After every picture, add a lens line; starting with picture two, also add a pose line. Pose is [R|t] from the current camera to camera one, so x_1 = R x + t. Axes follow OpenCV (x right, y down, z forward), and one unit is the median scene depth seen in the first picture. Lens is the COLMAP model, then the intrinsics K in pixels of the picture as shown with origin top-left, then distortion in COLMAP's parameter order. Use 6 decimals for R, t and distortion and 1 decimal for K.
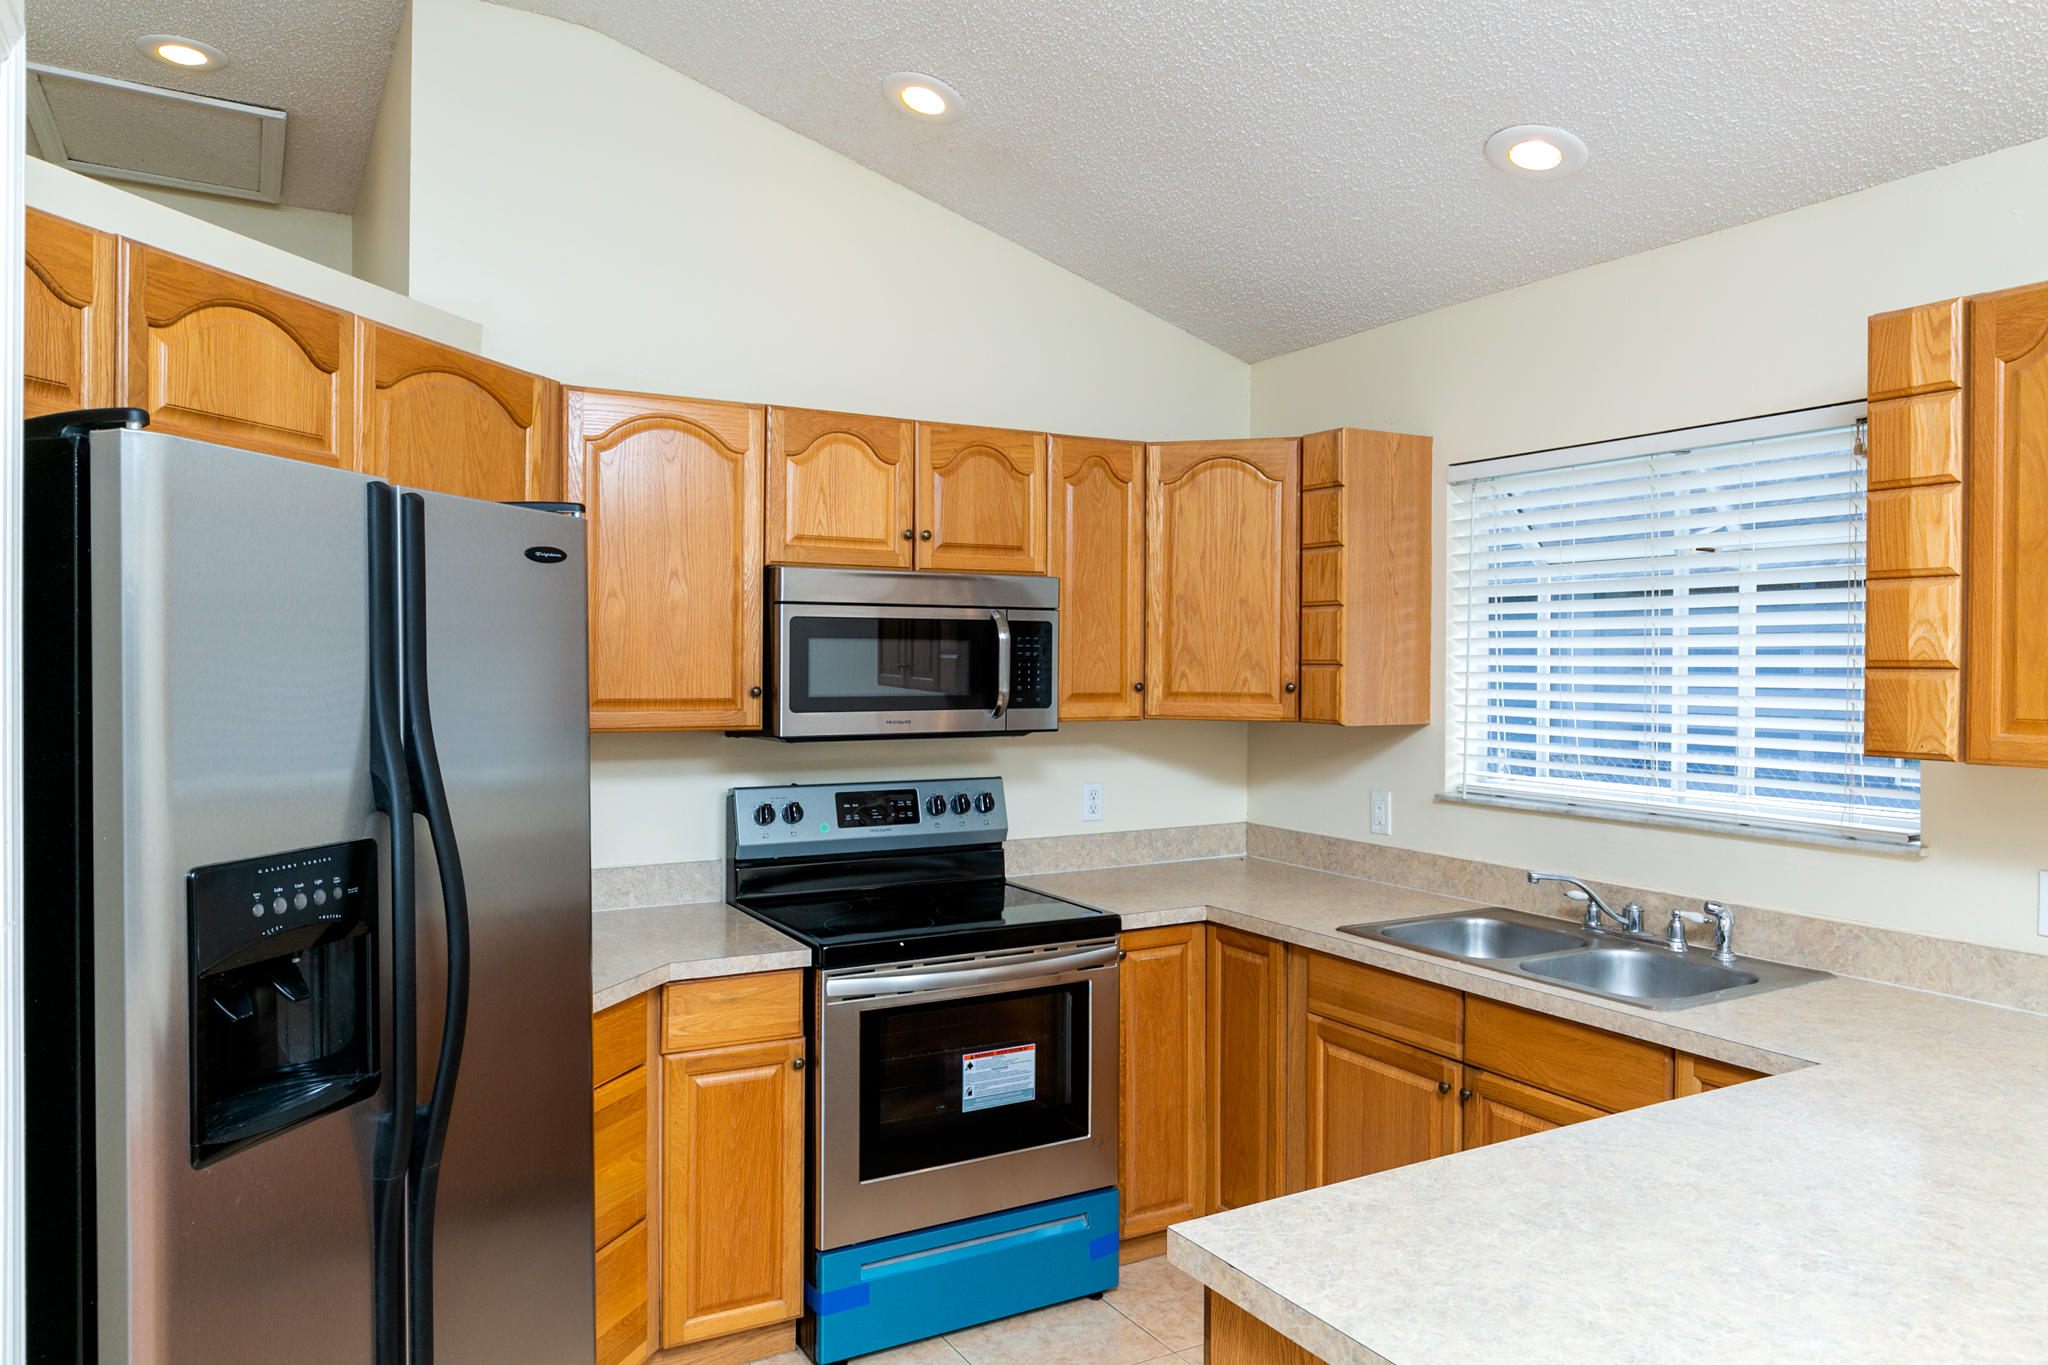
lens RADIAL K [[1358.2, 0, 1024.0], [0, 1358.2, 682.5], [0, 0, 1]] dist [-0.004889, -0.001958]
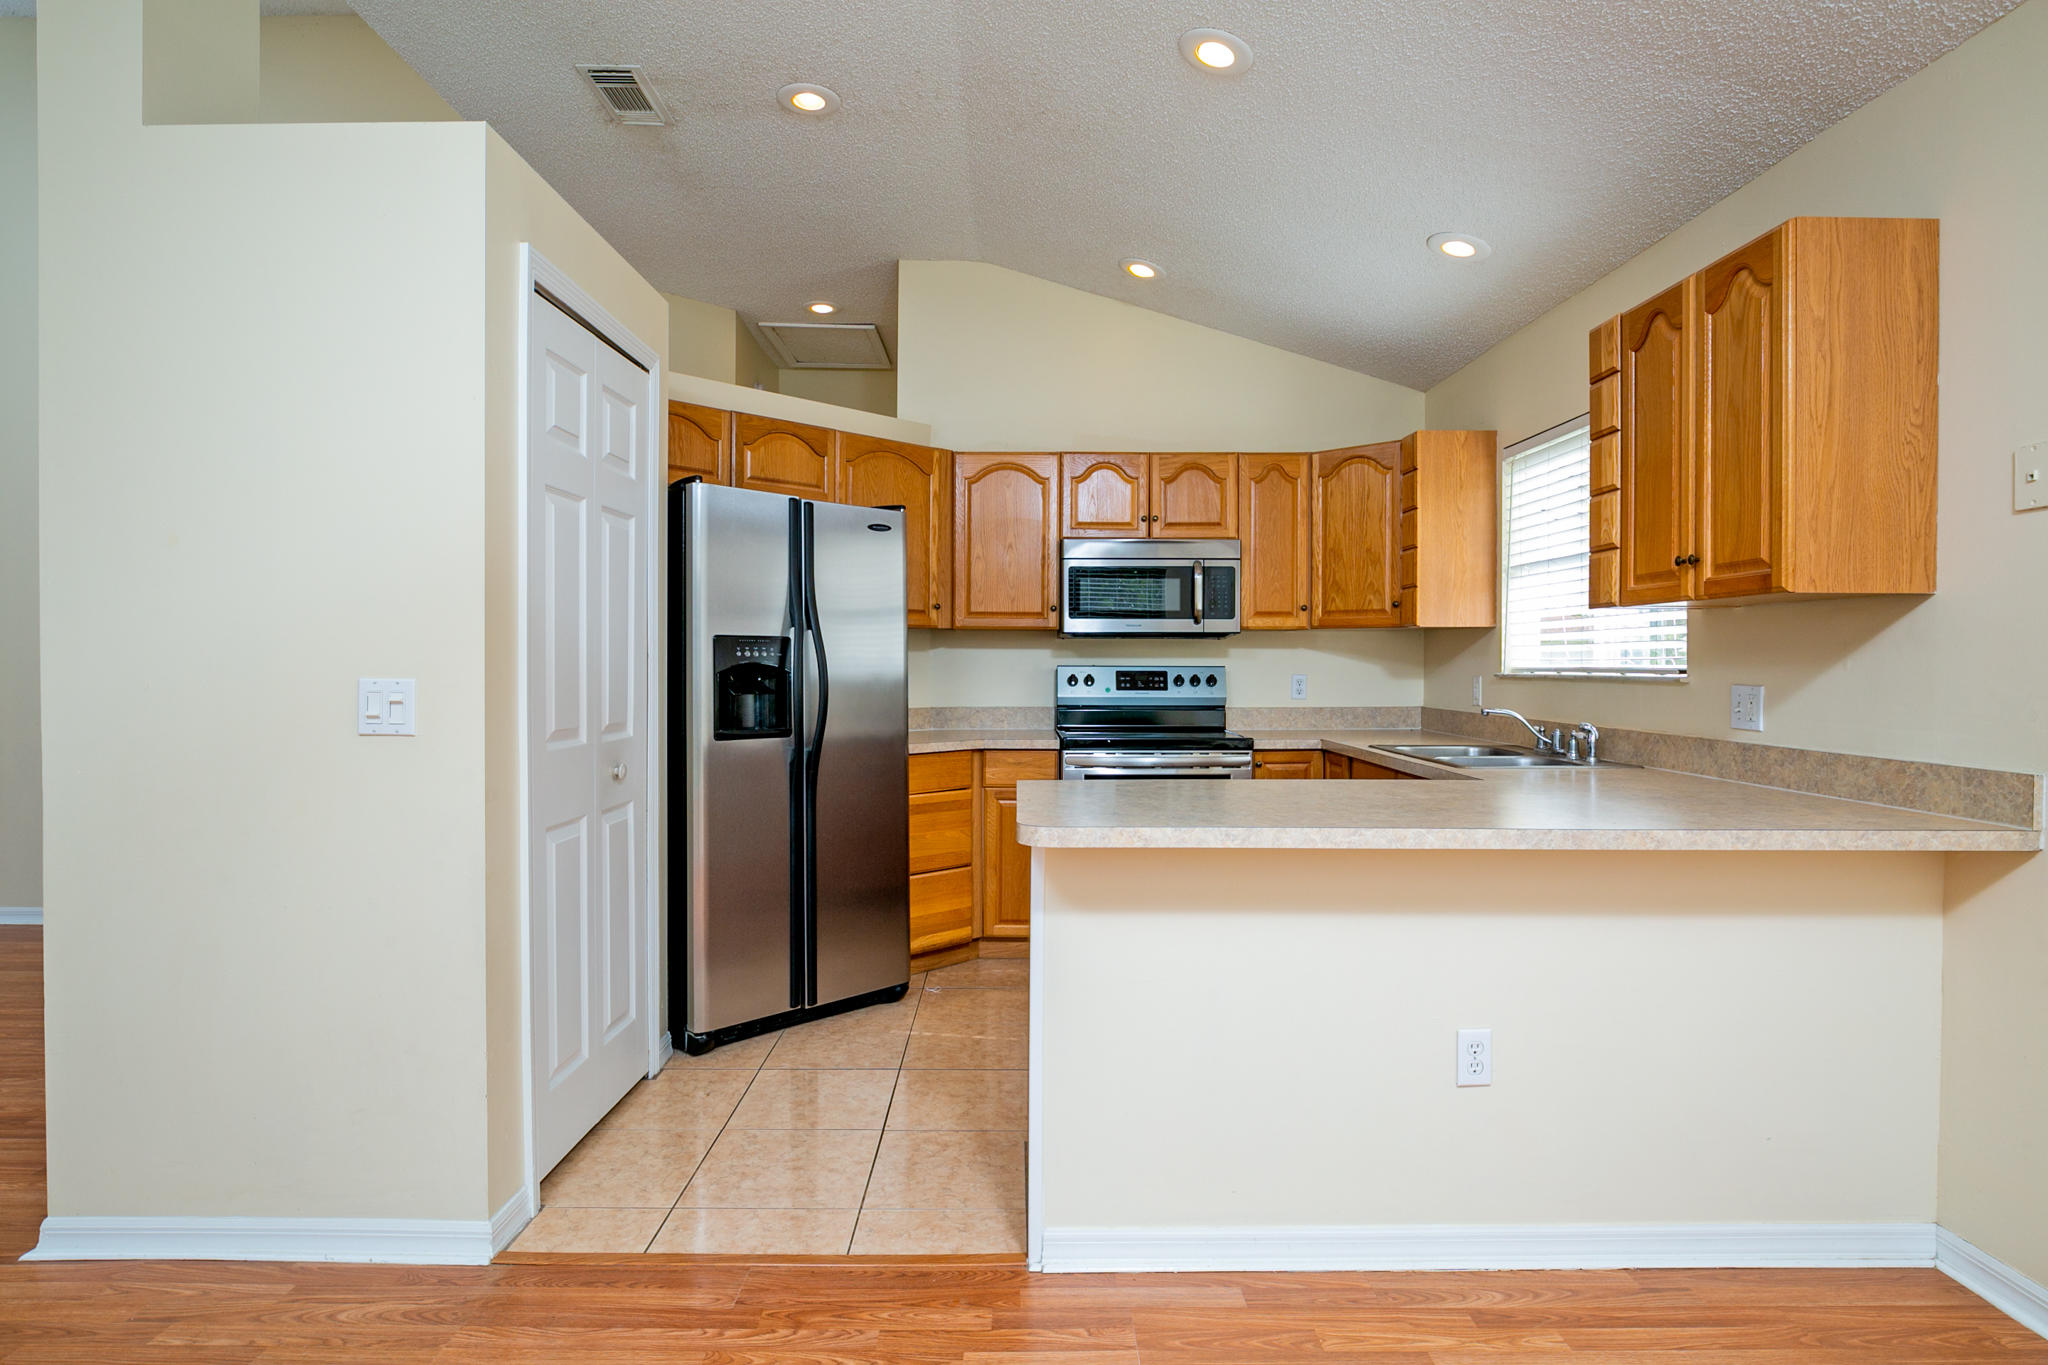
lens RADIAL K [[1105.1, 0, 1024.0], [0, 1105.1, 682.5], [0, 0, 1]] dist [-0.024273, 0.000042]
pose [[0.872176, 0.005620, -0.489159, 0.464034], [-0.005658, 0.999983, 0.001401, 0.097813], [0.489159, 0.001546, 0.872193, -0.301308]]
